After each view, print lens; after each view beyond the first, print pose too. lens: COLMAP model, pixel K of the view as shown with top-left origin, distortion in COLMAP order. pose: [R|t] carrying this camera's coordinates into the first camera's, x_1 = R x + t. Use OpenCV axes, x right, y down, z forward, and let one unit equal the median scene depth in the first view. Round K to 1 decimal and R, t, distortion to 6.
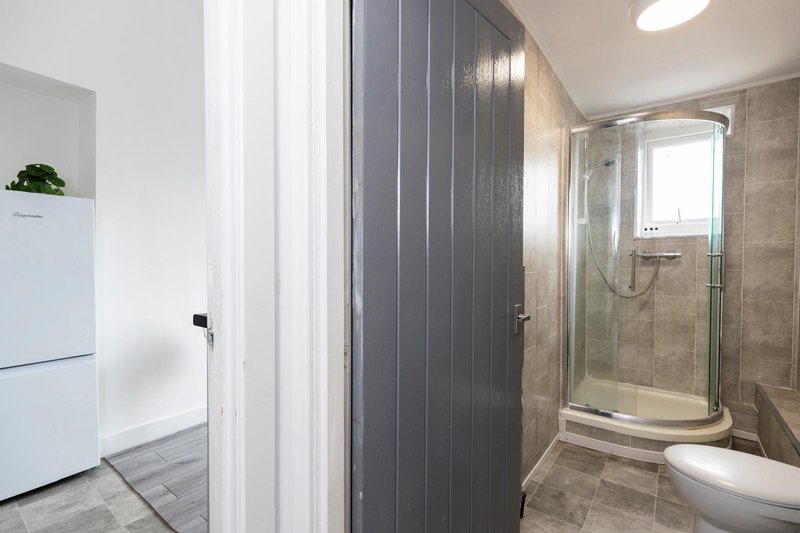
lens RADIAL K [[359.4, 0, 398.5], [0, 359.4, 265.2], [0, 0, 1]] dist [0.001638, 0.000024]
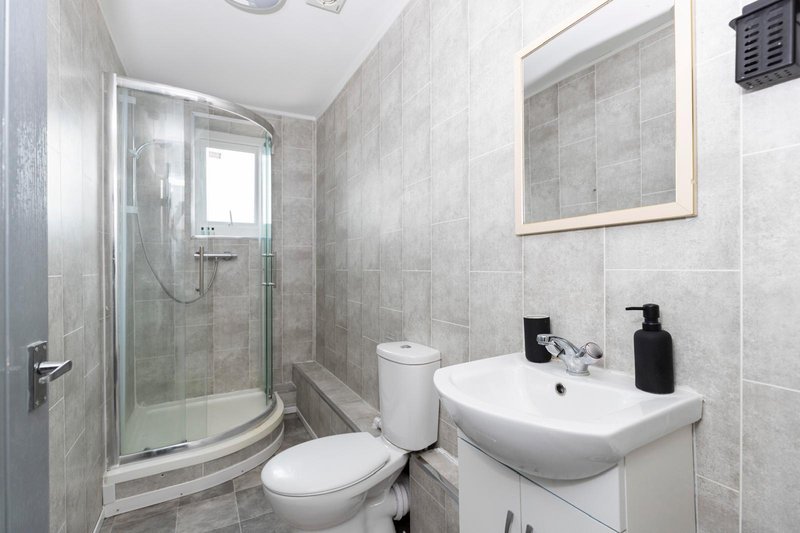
lens RADIAL K [[359.4, 0, 398.5], [0, 359.4, 265.2], [0, 0, 1]] dist [0.001638, 0.000024]
pose [[0.410645, -0.005849, 0.911776, 0.047436], [0.019583, 0.999805, -0.002406, 0.010791], [-0.911585, 0.018843, 0.410680, 0.181301]]
